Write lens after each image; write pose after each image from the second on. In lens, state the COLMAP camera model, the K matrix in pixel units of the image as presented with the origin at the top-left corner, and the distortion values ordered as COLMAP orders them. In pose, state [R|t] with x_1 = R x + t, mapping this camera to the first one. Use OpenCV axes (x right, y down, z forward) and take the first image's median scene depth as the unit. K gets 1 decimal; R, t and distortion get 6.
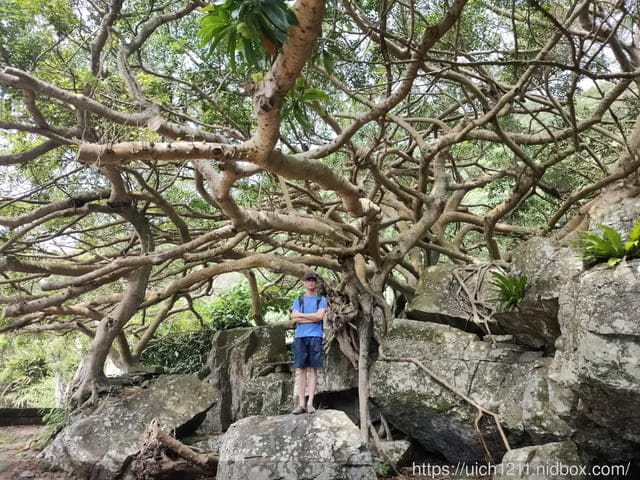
lens RADIAL K [[486.1, 0, 320.0], [0, 486.1, 240.0], [0, 0, 1]] dist [0.044424, -0.003311]
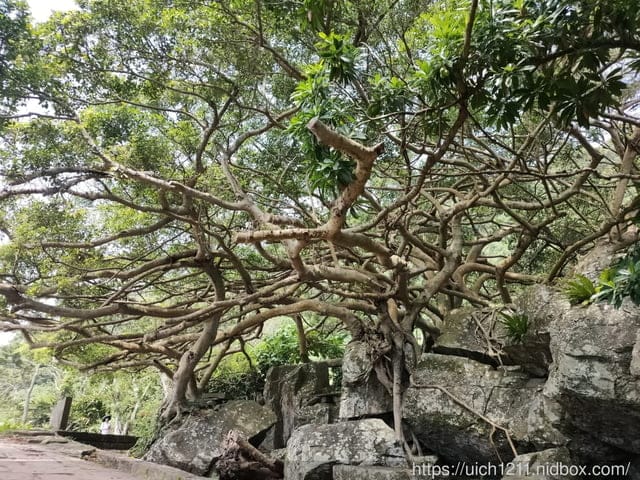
lens RADIAL K [[486.1, 0, 320.0], [0, 486.1, 240.0], [0, 0, 1]] dist [0.044424, -0.003311]
pose [[0.997762, -0.013244, -0.065535, -0.017177], [0.006518, 0.994784, -0.101799, 0.005647], [0.066541, 0.101144, 0.992644, -0.251653]]
